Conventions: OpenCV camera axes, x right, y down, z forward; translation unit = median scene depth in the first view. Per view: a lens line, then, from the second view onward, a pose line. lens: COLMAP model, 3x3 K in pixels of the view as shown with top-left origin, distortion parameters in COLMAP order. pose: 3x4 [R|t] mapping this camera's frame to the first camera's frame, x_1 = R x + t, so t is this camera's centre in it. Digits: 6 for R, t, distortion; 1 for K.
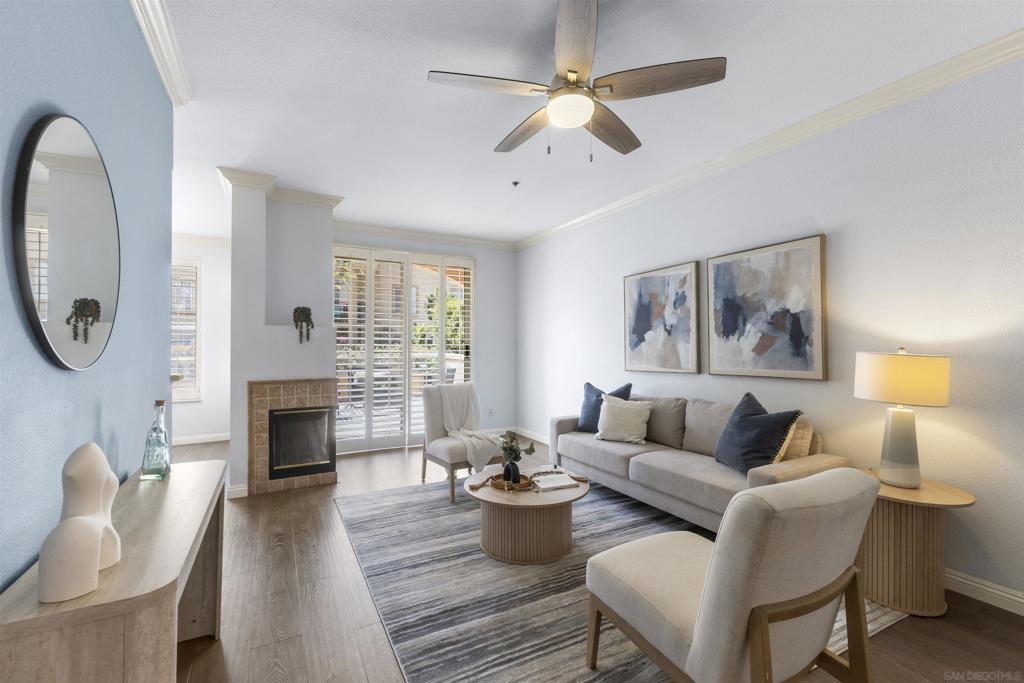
lens RADIAL K [[441.4, 0, 515.5], [0, 441.4, 342.0], [0, 0, 1]] dist [0.000936, -0.000284]
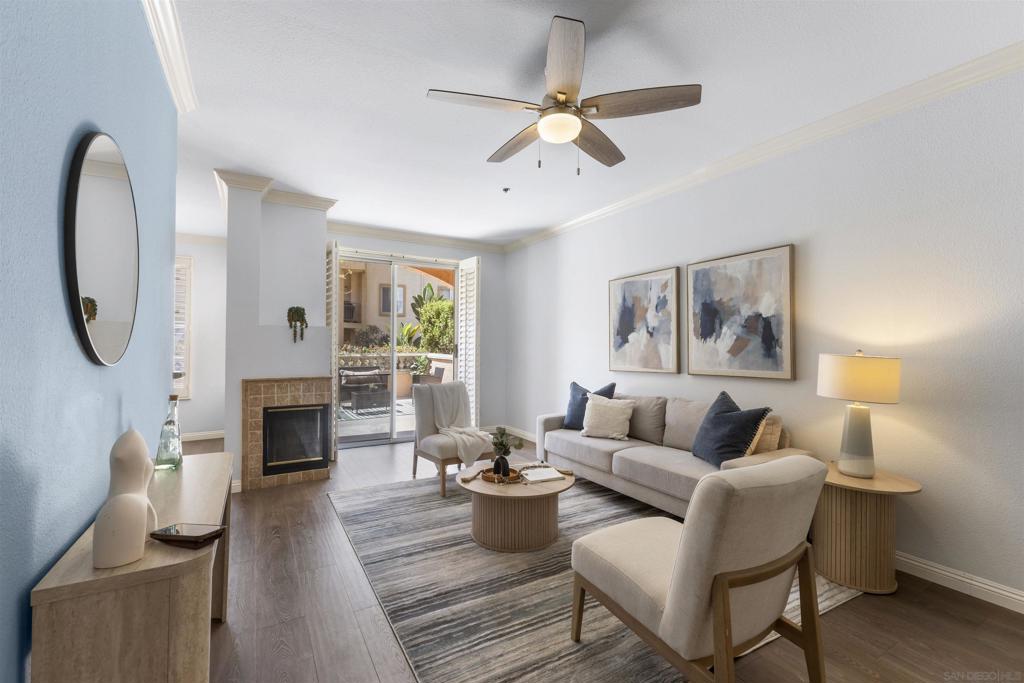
lens RADIAL K [[441.4, 0, 516.4], [0, 441.4, 342.6], [0, 0, 1]] dist [0.000936, -0.000284]
pose [[0.999431, 0.006524, 0.033104, -0.008691], [-0.006533, 0.999979, 0.000165, 0.000050], [-0.033102, -0.000381, 0.999452, -0.049259]]
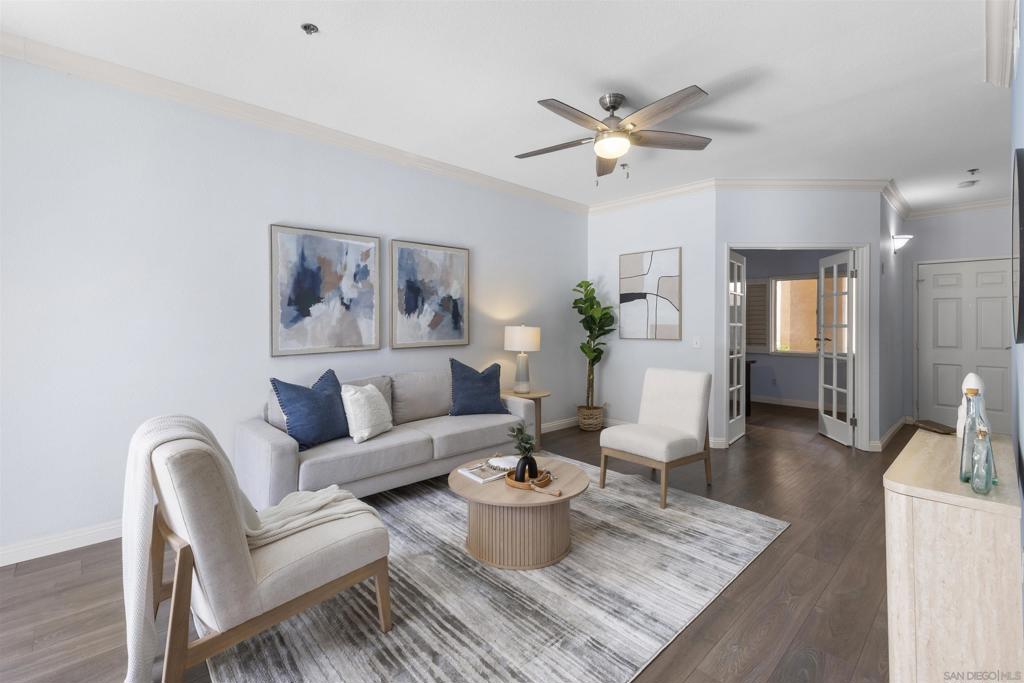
lens RADIAL K [[441.4, 0, 525.9], [0, 441.4, 322.1], [0, 0, 1]] dist [0.000936, -0.000284]
pose [[-0.268559, -0.001049, 0.963263, -0.767980], [-0.011295, 0.999934, -0.002060, 0.008347], [-0.963197, -0.011434, -0.268553, 1.118023]]
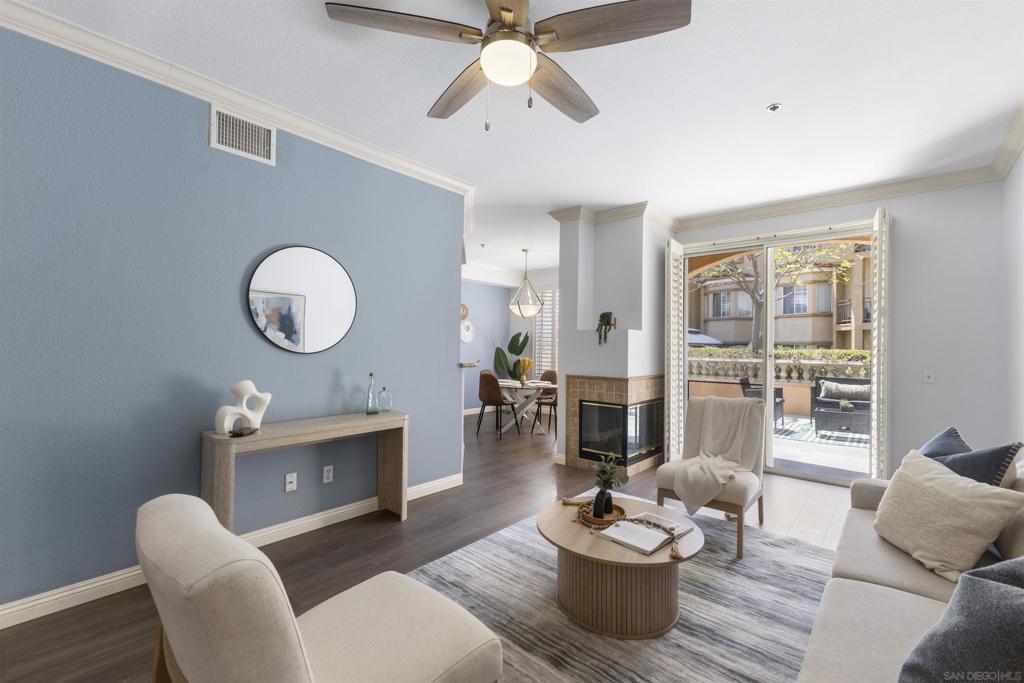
lens RADIAL K [[441.4, 0, 511.4], [0, 441.4, 340.6], [0, 0, 1]] dist [0.000936, -0.000284]
pose [[0.333934, -0.004756, -0.942584, 0.634344], [-0.006488, 0.999952, -0.007344, 0.003364], [0.942574, 0.008568, 0.333887, 0.512508]]
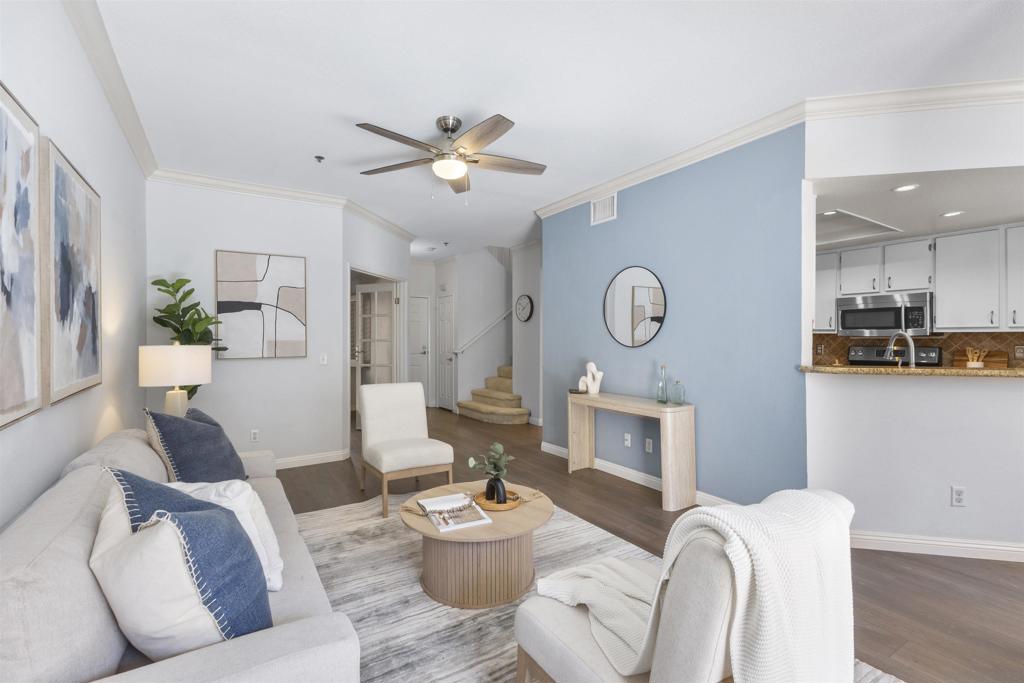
lens RADIAL K [[441.4, 0, 503.4], [0, 441.4, 340.2], [0, 0, 1]] dist [0.000936, -0.000284]
pose [[-0.999173, -0.000191, -0.040651, 0.010440], [-0.000035, 0.999993, -0.003819, 0.012060], [0.040651, -0.003814, -0.999166, 1.665340]]
